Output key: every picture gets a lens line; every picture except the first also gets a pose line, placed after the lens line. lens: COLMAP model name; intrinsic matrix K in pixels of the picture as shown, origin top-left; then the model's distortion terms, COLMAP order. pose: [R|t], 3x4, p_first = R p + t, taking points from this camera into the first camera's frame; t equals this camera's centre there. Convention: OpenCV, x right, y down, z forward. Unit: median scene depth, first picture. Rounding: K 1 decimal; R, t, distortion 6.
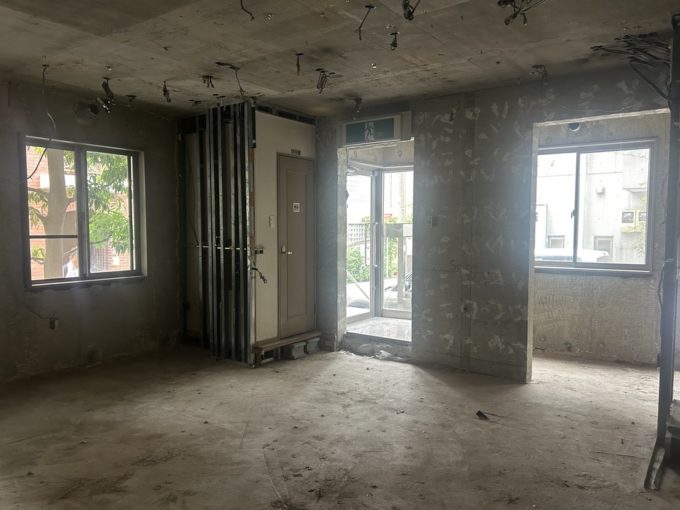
lens RADIAL K [[515.5, 0, 338.8], [0, 515.5, 261.3], [0, 0, 1]] dist [0.062513, -0.058703]
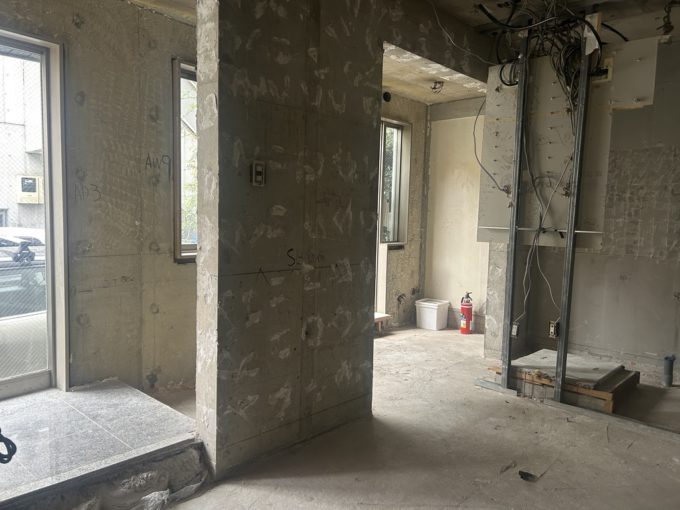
lens RADIAL K [[515.5, 0, 337.9], [0, 515.5, 255.7], [0, 0, 1]] dist [0.062513, -0.058703]
pose [[0.131759, -0.079340, 0.988102, -0.323117], [0.045179, 0.996237, 0.073969, -0.035039], [-0.990252, 0.034896, 0.134848, 0.941075]]
